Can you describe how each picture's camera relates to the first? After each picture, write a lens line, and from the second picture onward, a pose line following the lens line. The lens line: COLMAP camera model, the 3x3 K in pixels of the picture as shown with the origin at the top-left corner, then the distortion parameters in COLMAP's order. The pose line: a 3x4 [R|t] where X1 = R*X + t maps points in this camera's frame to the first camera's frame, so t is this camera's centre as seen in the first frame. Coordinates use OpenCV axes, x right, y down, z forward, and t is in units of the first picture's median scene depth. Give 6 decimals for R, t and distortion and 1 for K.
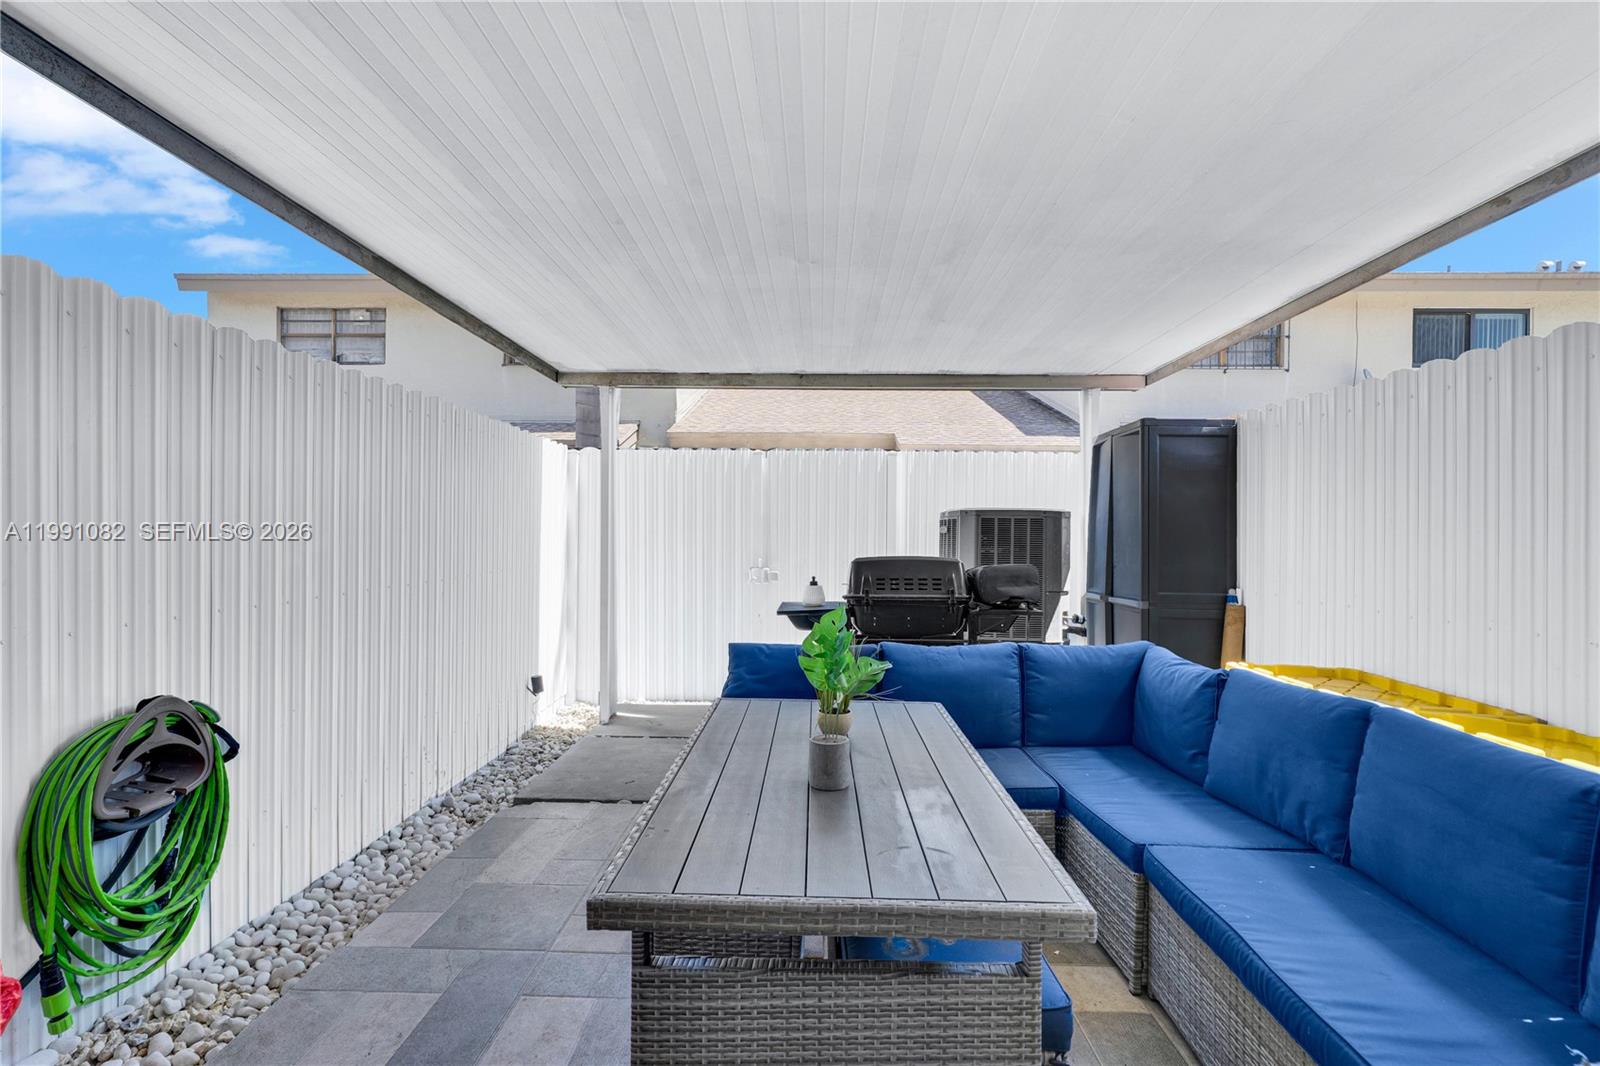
lens RADIAL K [[718.6, 0, 794.9], [0, 718.6, 529.3], [0, 0, 1]] dist [0.000477, -0.000005]
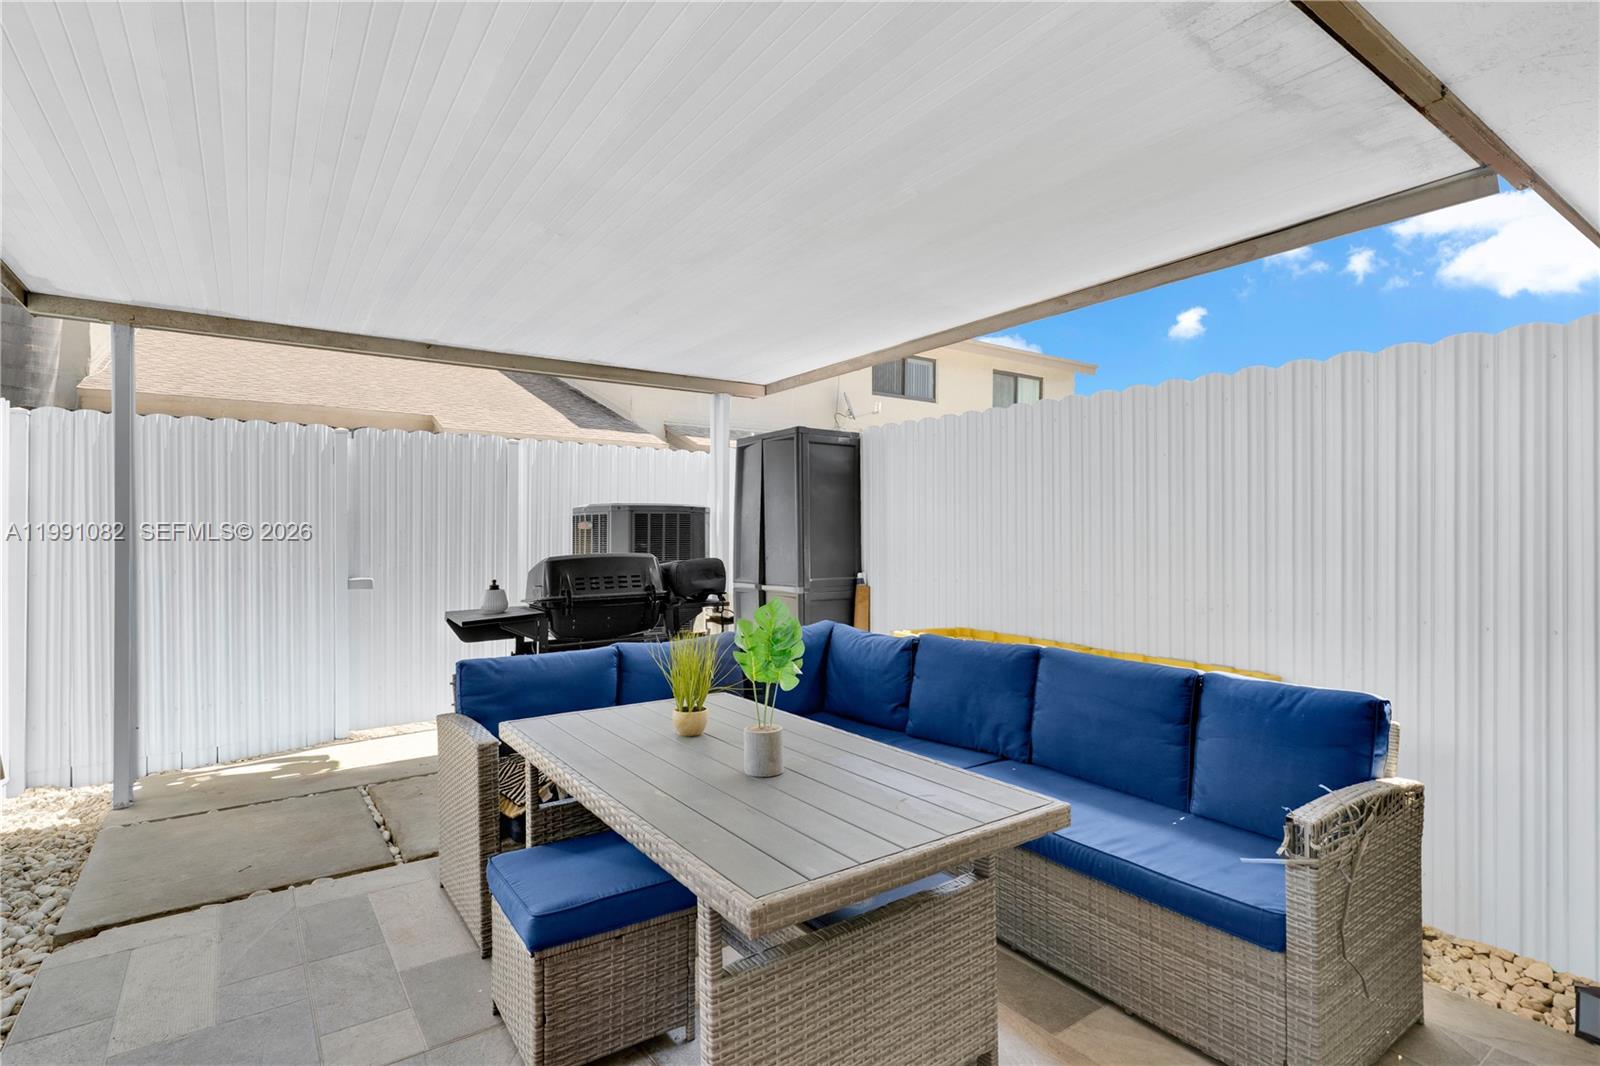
lens RADIAL K [[767.3, 0, 762.4], [0, 767.3, 524.6], [0, 0, 1]] dist [0.002076, -0.000473]
pose [[0.813448, -0.007250, 0.581593, -0.353059], [0.006945, 0.999972, 0.002752, -0.003346], [-0.581597, 0.001801, 0.813475, 0.057989]]
